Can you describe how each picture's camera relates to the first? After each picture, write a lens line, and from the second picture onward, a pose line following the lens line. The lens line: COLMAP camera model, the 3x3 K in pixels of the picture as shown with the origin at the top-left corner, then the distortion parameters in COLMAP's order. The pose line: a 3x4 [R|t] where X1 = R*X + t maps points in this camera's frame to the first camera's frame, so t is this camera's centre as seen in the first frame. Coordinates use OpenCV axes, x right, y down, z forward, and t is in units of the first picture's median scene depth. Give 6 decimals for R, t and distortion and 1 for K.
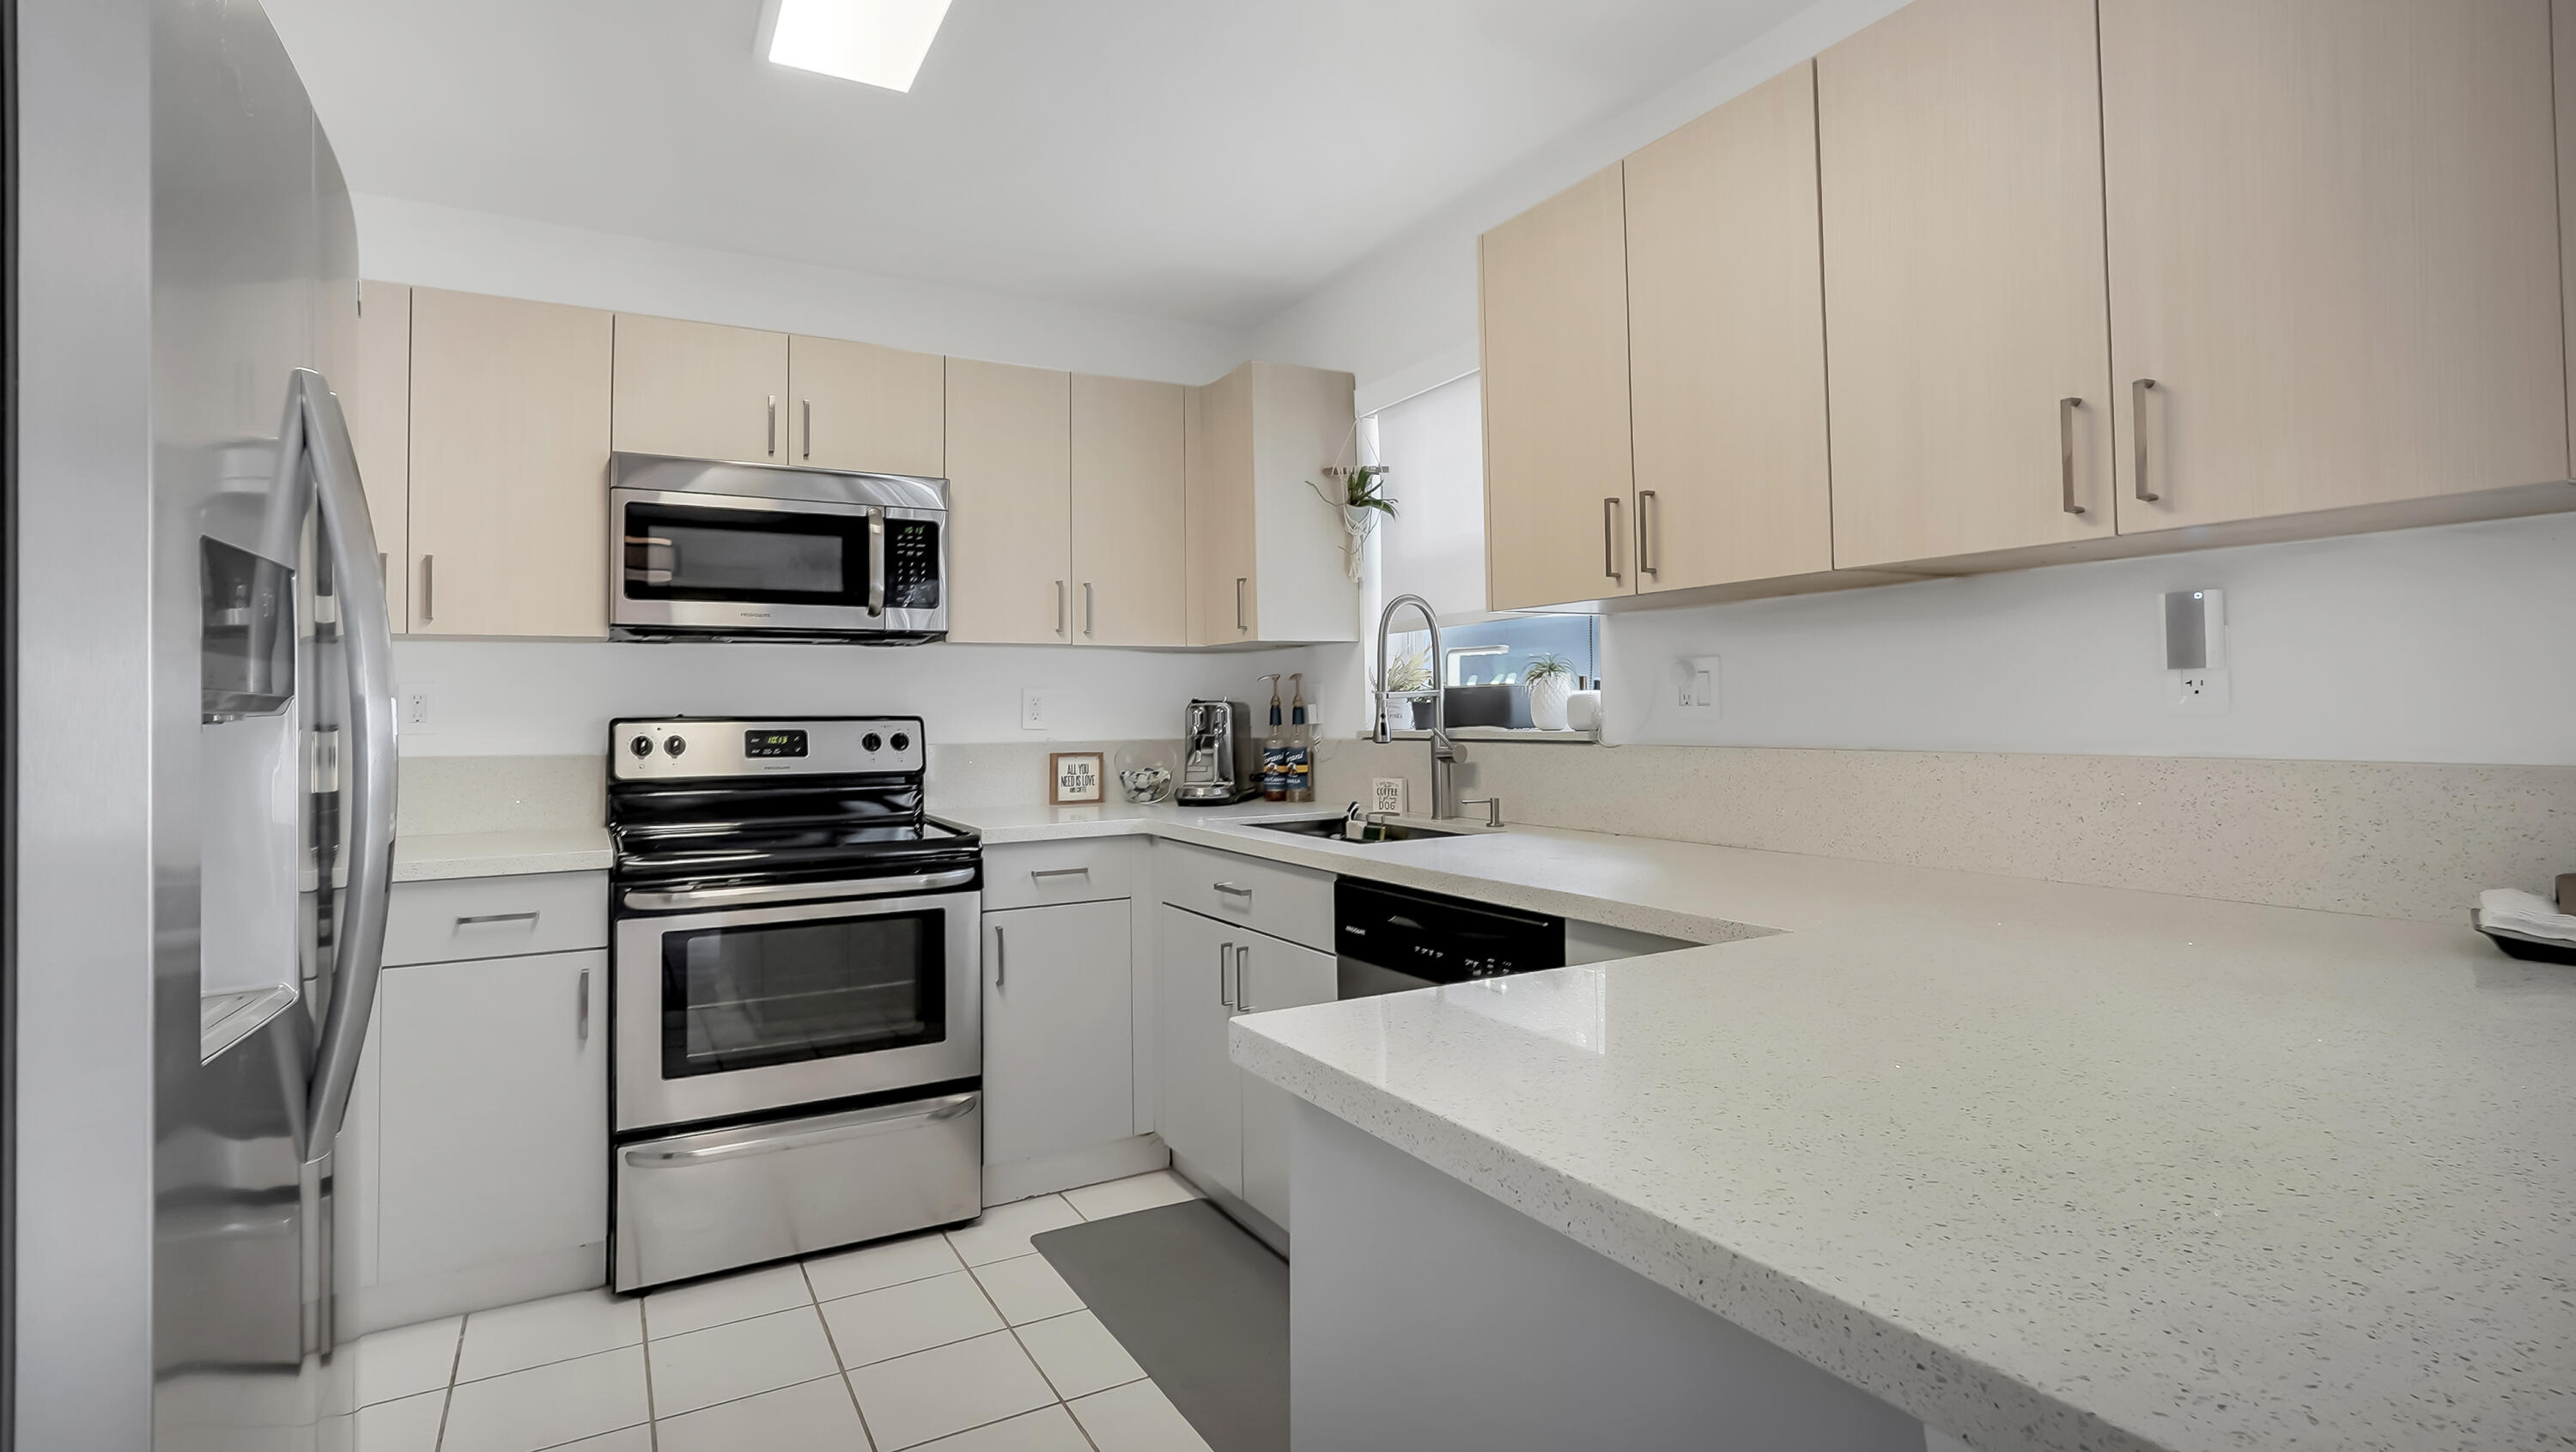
lens RADIAL K [[1254.0, 0, 1284.1], [0, 1254.0, 674.7], [0, 0, 1]] dist [-0.011771, 0.000571]
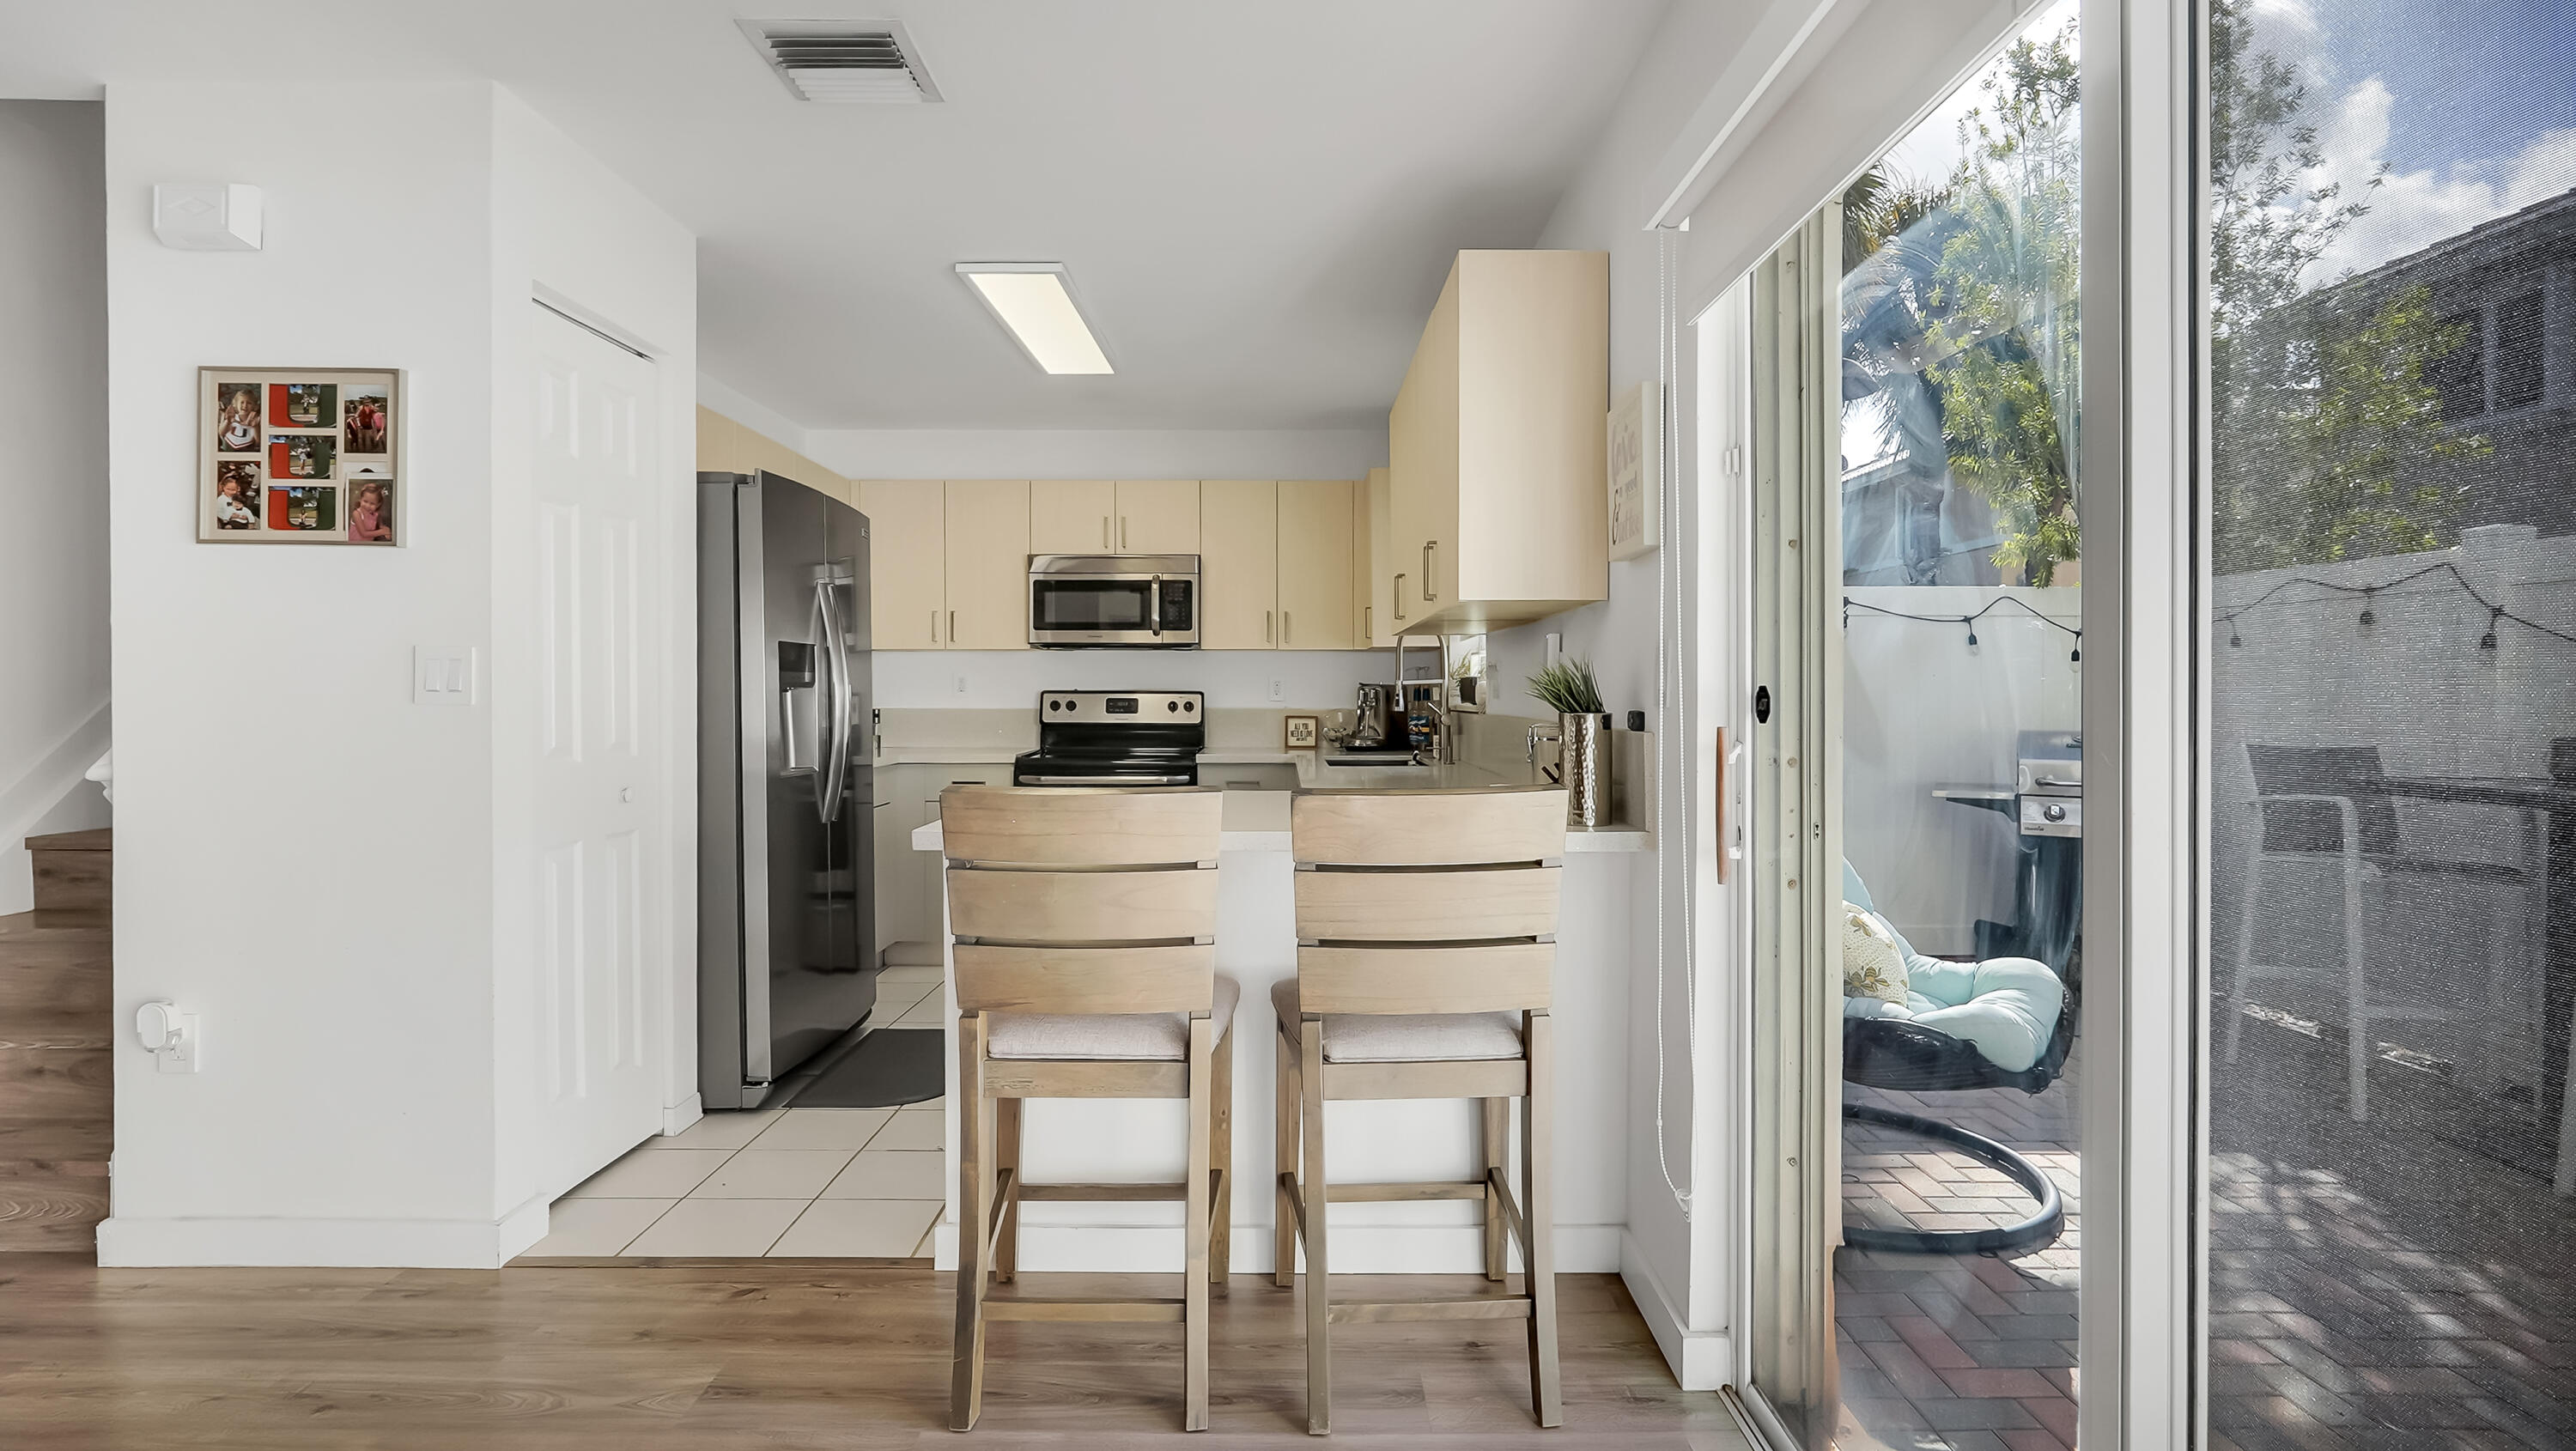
lens RADIAL K [[1230.8, 0, 1298.1], [0, 1230.8, 691.5], [0, 0, 1]] dist [-0.003461, -0.000439]
pose [[0.874255, 0.013196, -0.485288, 0.668283], [0.001519, 0.999551, 0.029917, -0.018082], [0.485465, -0.026892, 0.873843, -0.418136]]
